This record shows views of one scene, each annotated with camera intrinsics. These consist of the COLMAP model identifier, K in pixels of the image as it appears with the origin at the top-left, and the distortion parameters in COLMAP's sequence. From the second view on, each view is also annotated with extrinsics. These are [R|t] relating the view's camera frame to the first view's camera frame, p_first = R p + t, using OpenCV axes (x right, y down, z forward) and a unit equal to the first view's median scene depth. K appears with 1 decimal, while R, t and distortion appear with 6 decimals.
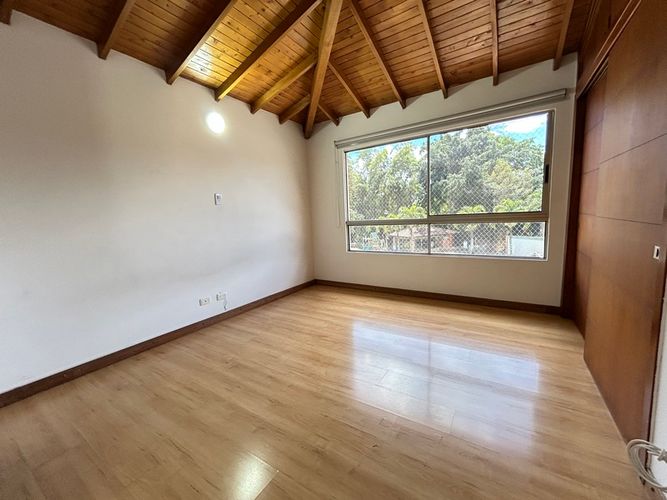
lens RADIAL K [[270.0, 0, 334.6], [0, 270.0, 249.1], [0, 0, 1]] dist [-0.001801, 0.000280]
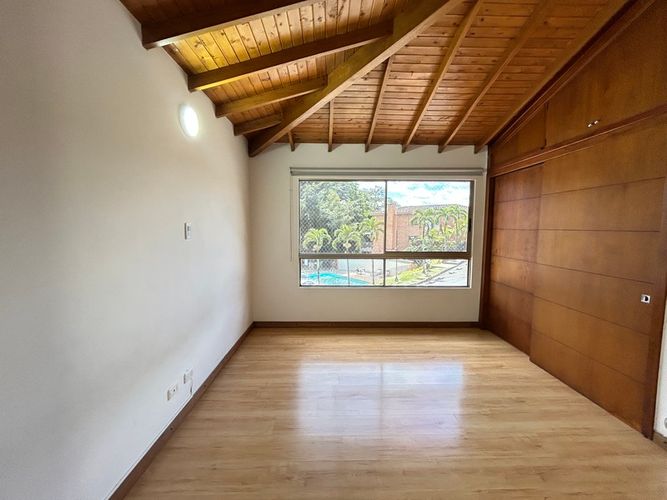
lens RADIAL K [[270.0, 0, 334.6], [0, 270.0, 249.1], [0, 0, 1]] dist [-0.001801, 0.000280]
pose [[0.829129, 0.008572, 0.558991, -0.489882], [0.025876, 0.998222, -0.053688, -0.090216], [-0.558458, 0.058979, 0.827434, 0.228948]]
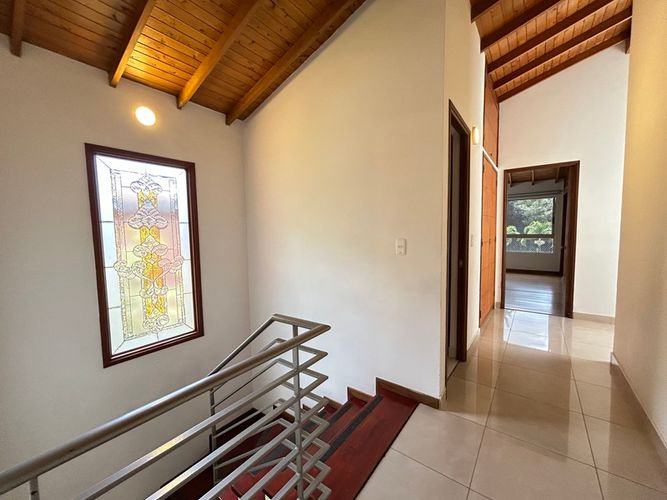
lens RADIAL K [[270.0, 0, 334.6], [0, 270.0, 249.1], [0, 0, 1]] dist [-0.001801, 0.000280]
pose [[0.996851, 0.028895, -0.073843, -1.019674], [-0.032941, 0.997988, -0.054171, 0.192656], [0.072129, 0.056433, 0.995798, -1.571934]]
